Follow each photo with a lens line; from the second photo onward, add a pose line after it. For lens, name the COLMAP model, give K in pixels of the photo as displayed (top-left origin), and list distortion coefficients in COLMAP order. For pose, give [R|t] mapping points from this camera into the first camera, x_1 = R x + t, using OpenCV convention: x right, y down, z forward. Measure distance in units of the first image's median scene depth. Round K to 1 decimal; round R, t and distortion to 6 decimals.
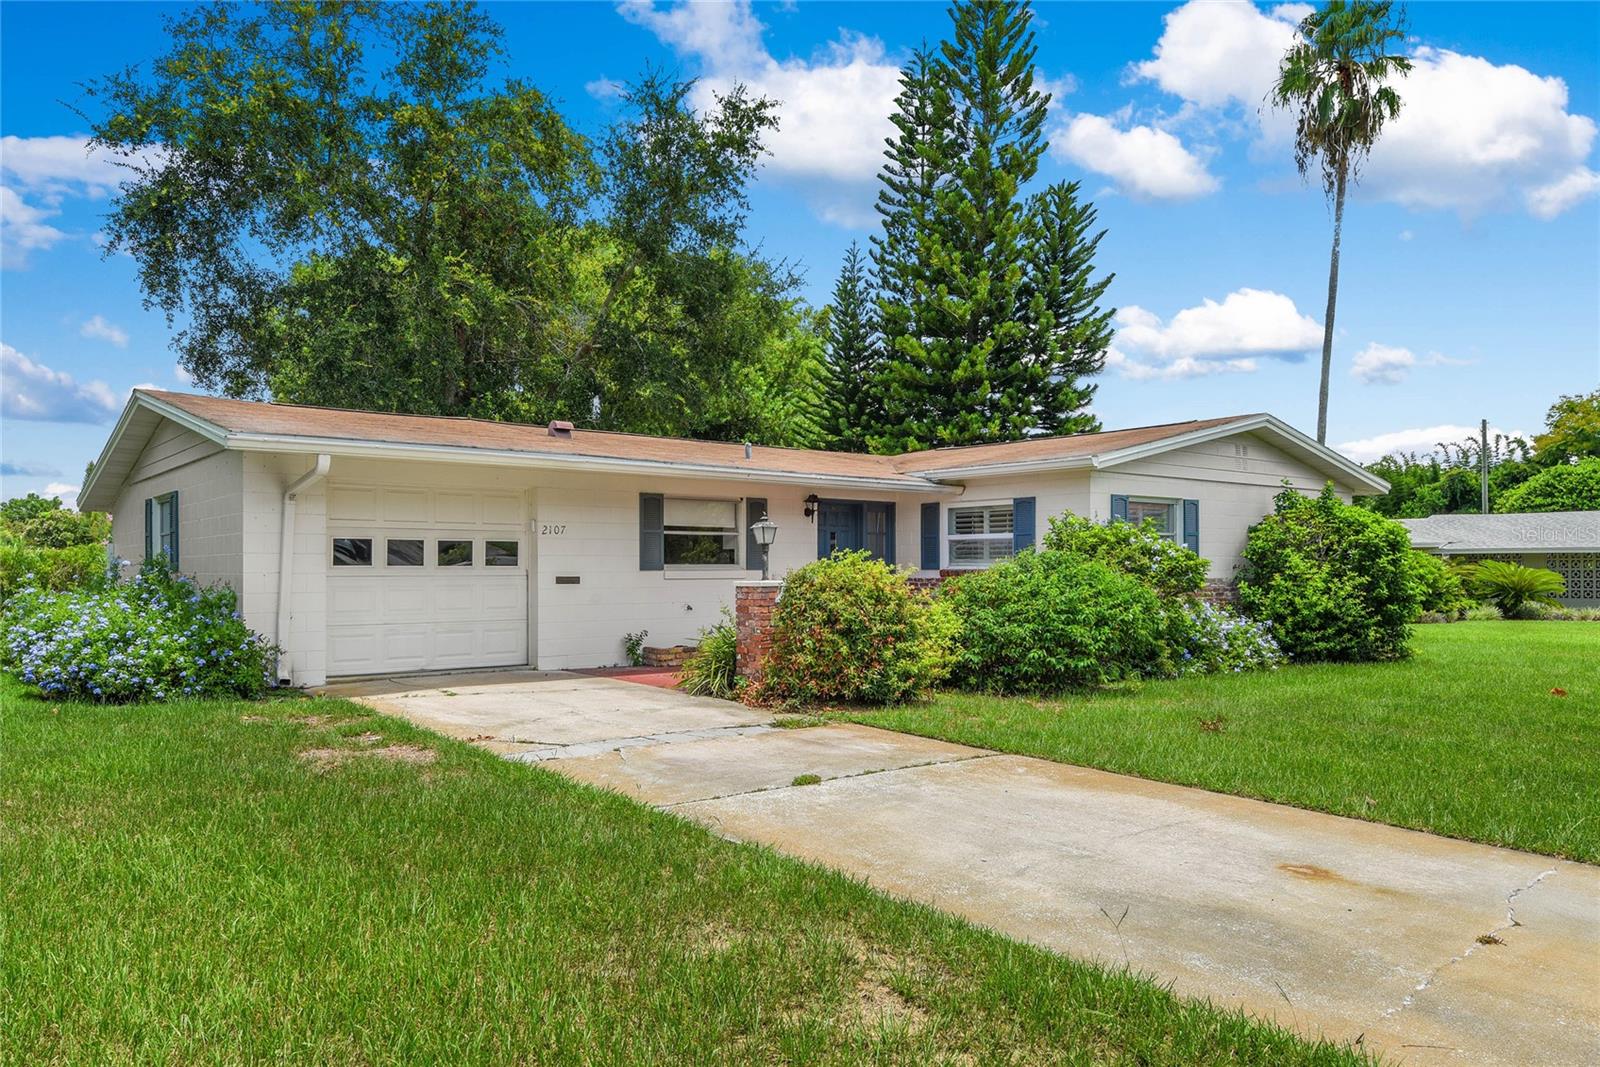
lens RADIAL K [[1086.9, 0, 800.0], [0, 1086.9, 533.5], [0, 0, 1]] dist [0.003785, 0.001678]
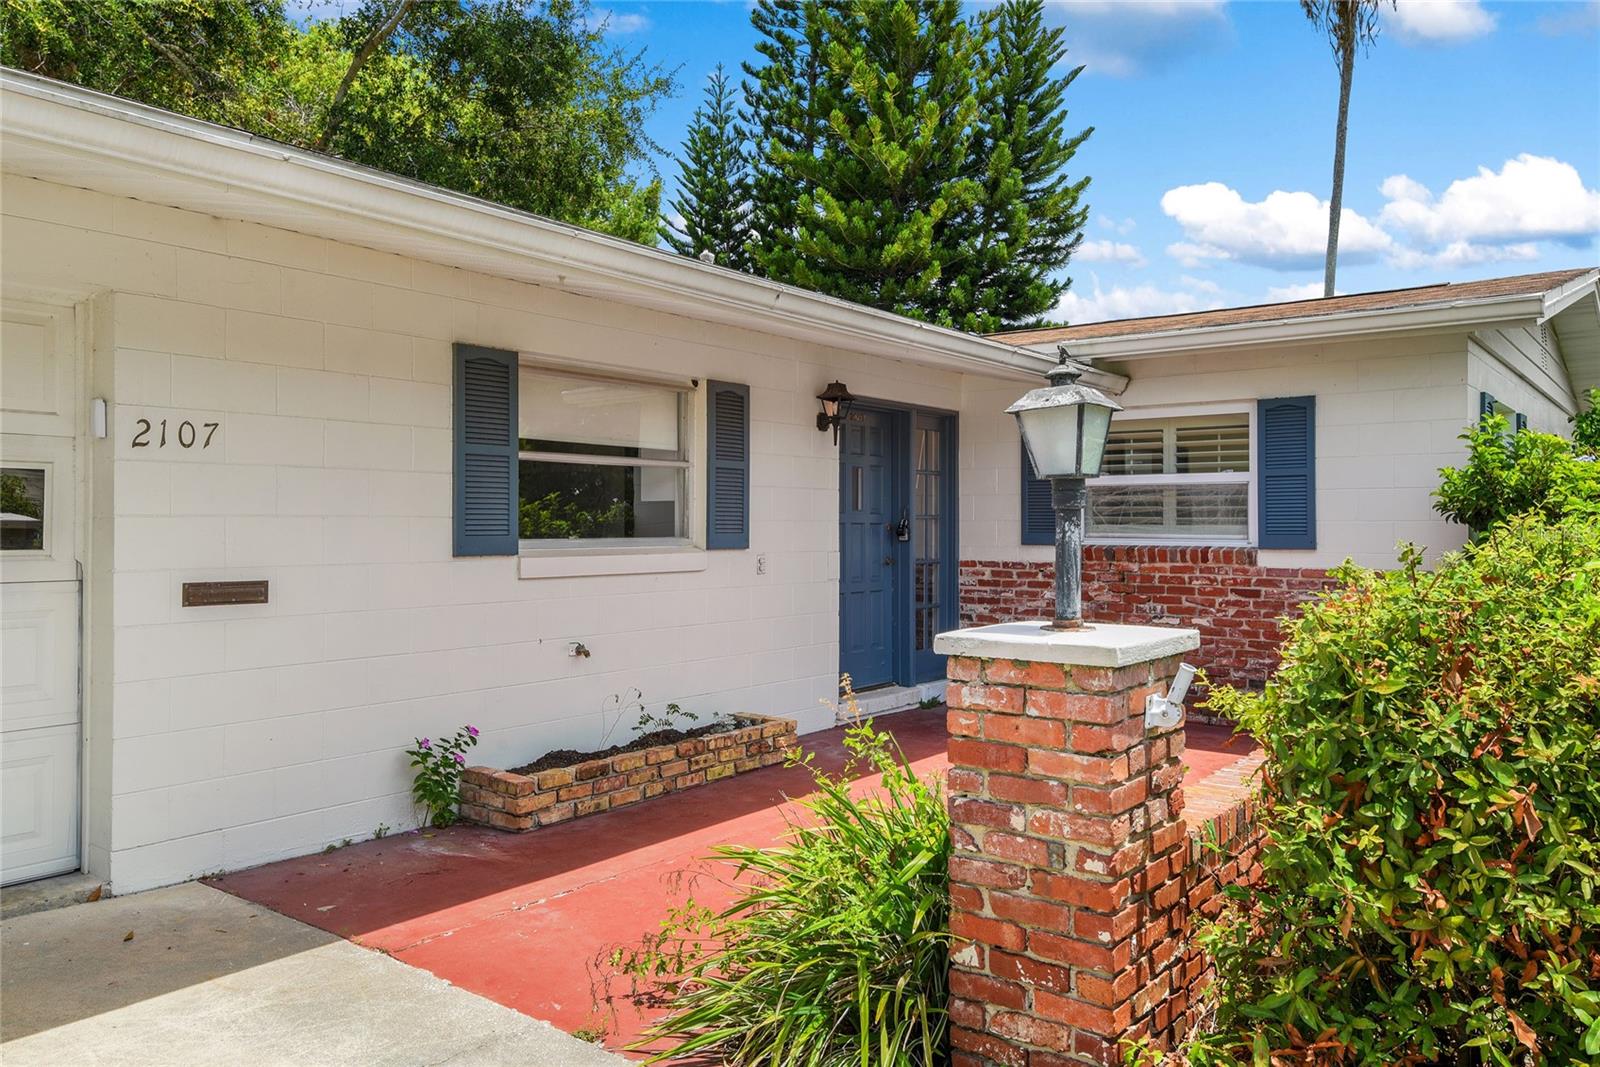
lens RADIAL K [[1098.6, 0, 803.2], [0, 1098.6, 501.8], [0, 0, 1]] dist [0.025200, -0.002835]
pose [[0.975312, 0.008591, 0.220663, -0.100966], [-0.011176, 0.999883, 0.010470, 0.009191], [-0.220547, -0.012678, 0.975294, 0.542237]]
